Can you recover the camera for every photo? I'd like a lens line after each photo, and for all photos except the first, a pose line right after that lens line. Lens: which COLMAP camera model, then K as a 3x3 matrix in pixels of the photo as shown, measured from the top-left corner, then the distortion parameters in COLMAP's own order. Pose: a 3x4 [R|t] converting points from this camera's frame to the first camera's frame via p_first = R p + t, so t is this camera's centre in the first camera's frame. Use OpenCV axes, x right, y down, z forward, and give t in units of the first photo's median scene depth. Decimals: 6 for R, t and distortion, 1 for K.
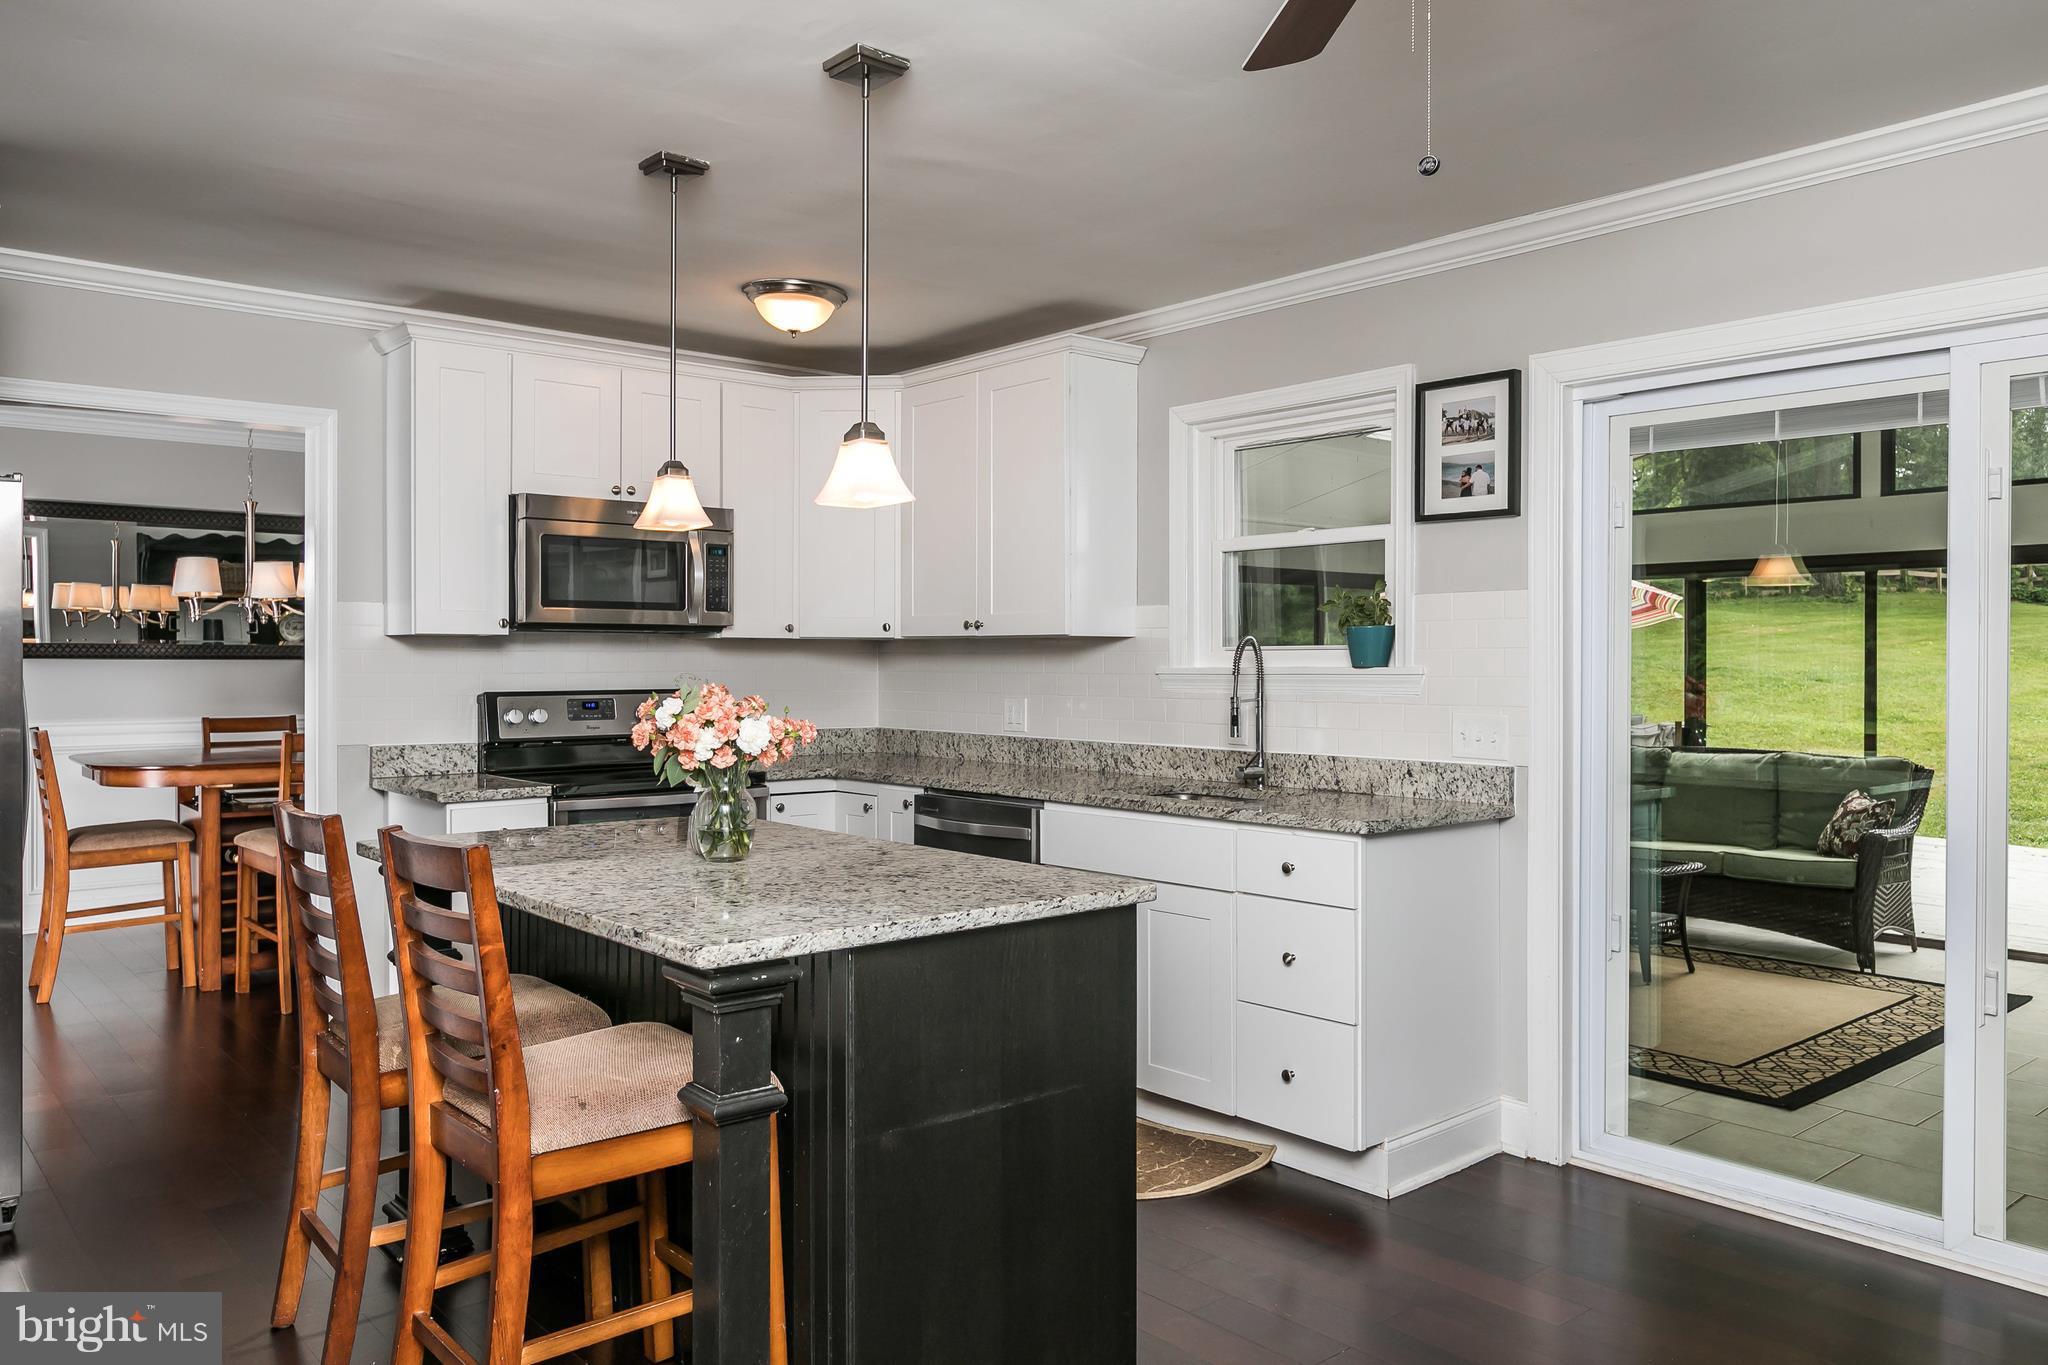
lens RADIAL K [[1479.5, 0, 1022.8], [0, 1479.5, 667.0], [0, 0, 1]] dist [-0.031572, -0.004890]
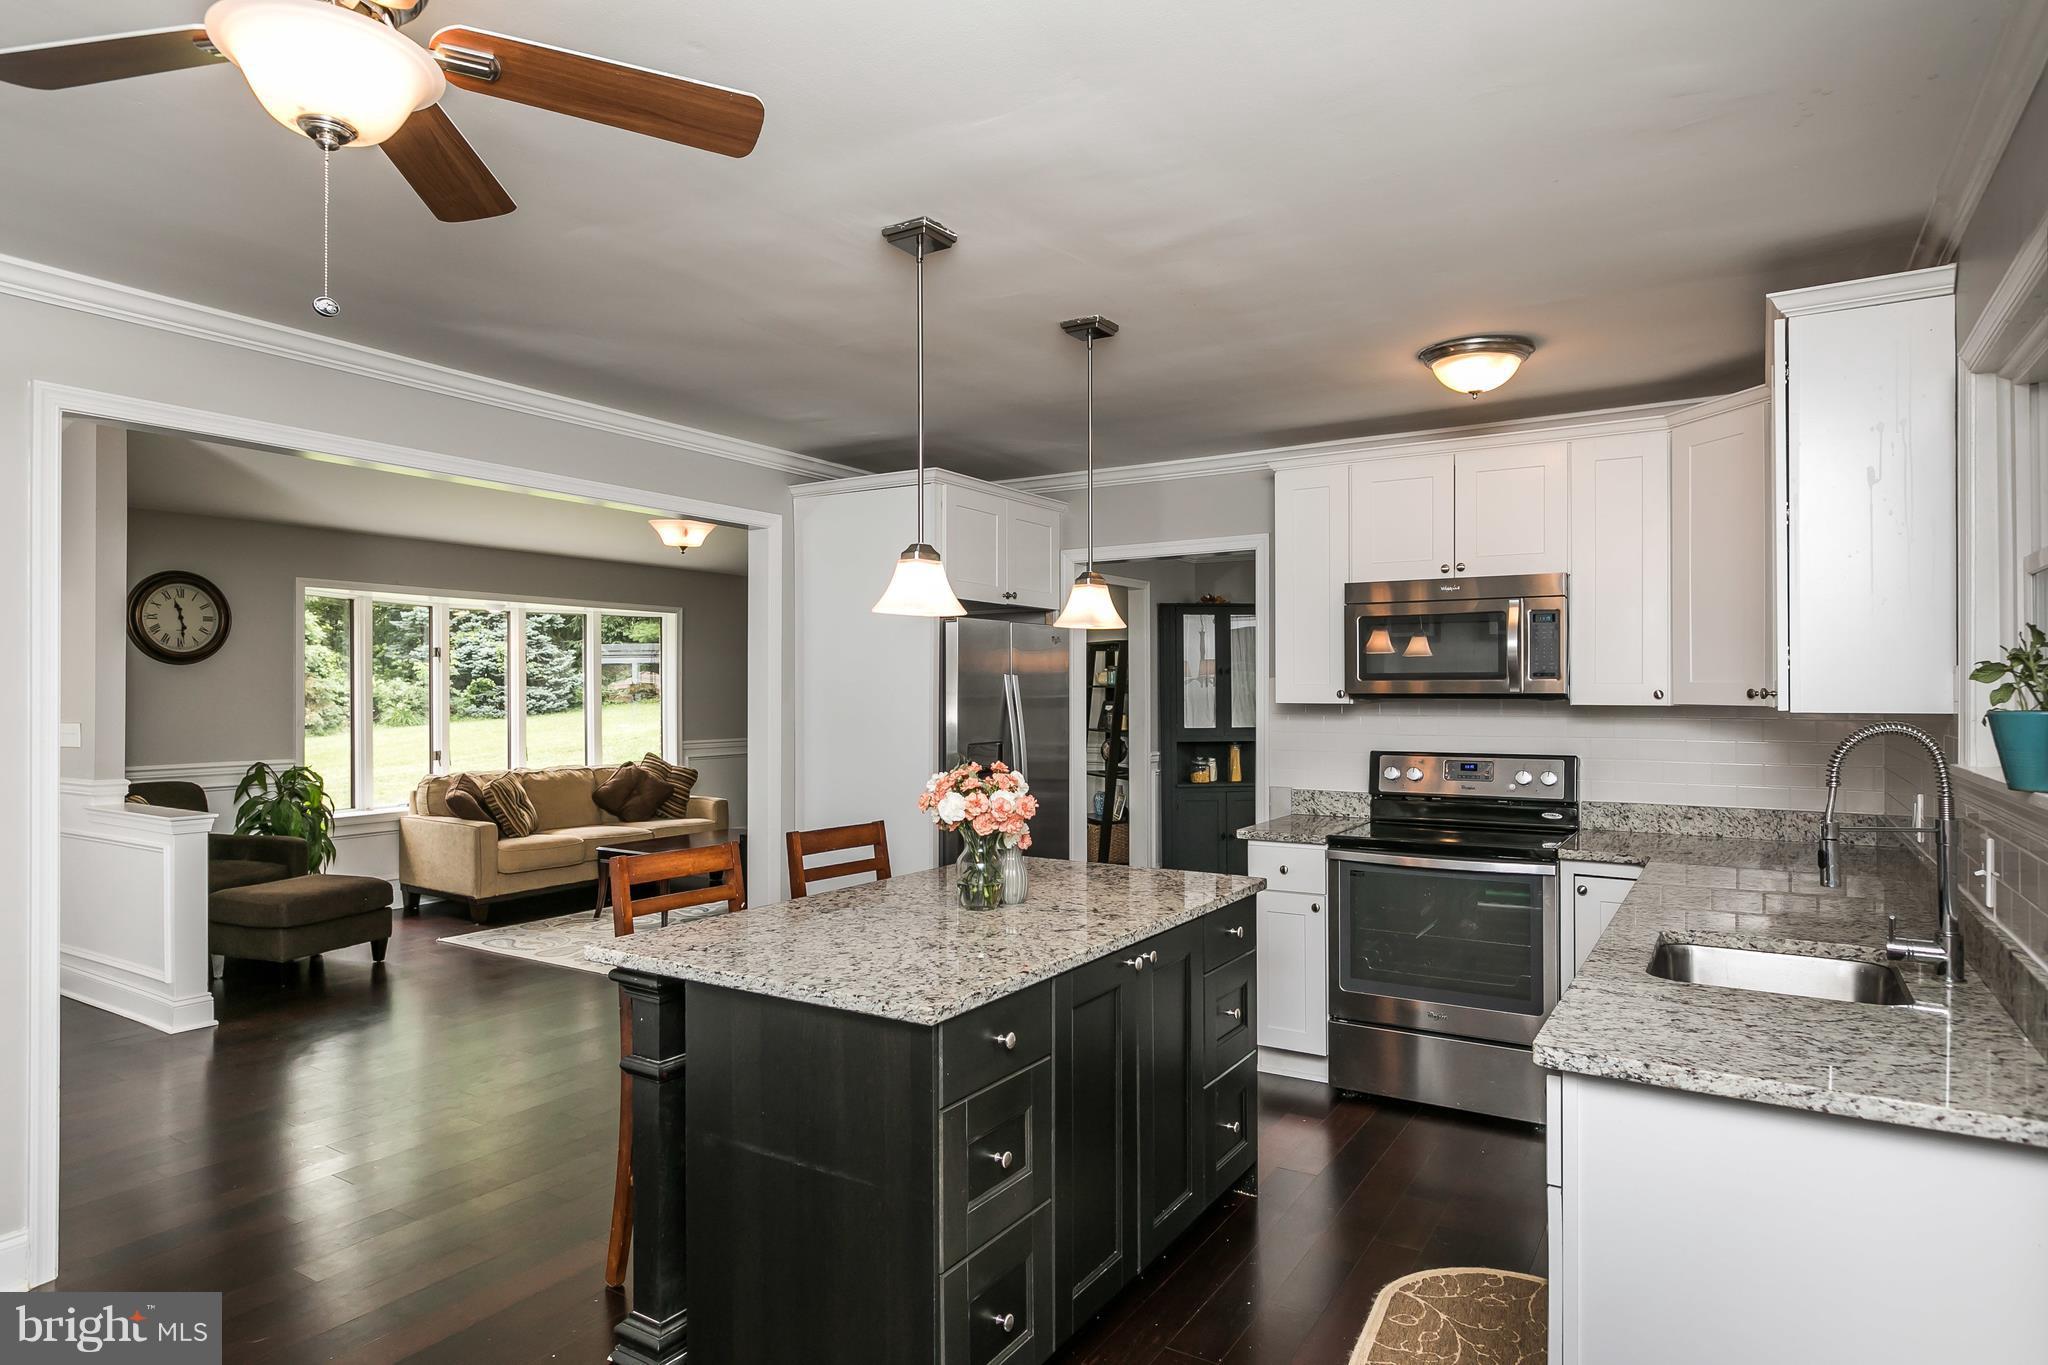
lens RADIAL K [[1151.6, 0, 1020.3], [0, 1151.6, 685.6], [0, 0, 1]] dist [-0.022931, -0.000136]
pose [[0.293379, -0.006934, -0.955971, 0.434870], [-0.003762, 0.999958, -0.008408, -0.026488], [0.955989, 0.006063, 0.293340, 0.461336]]
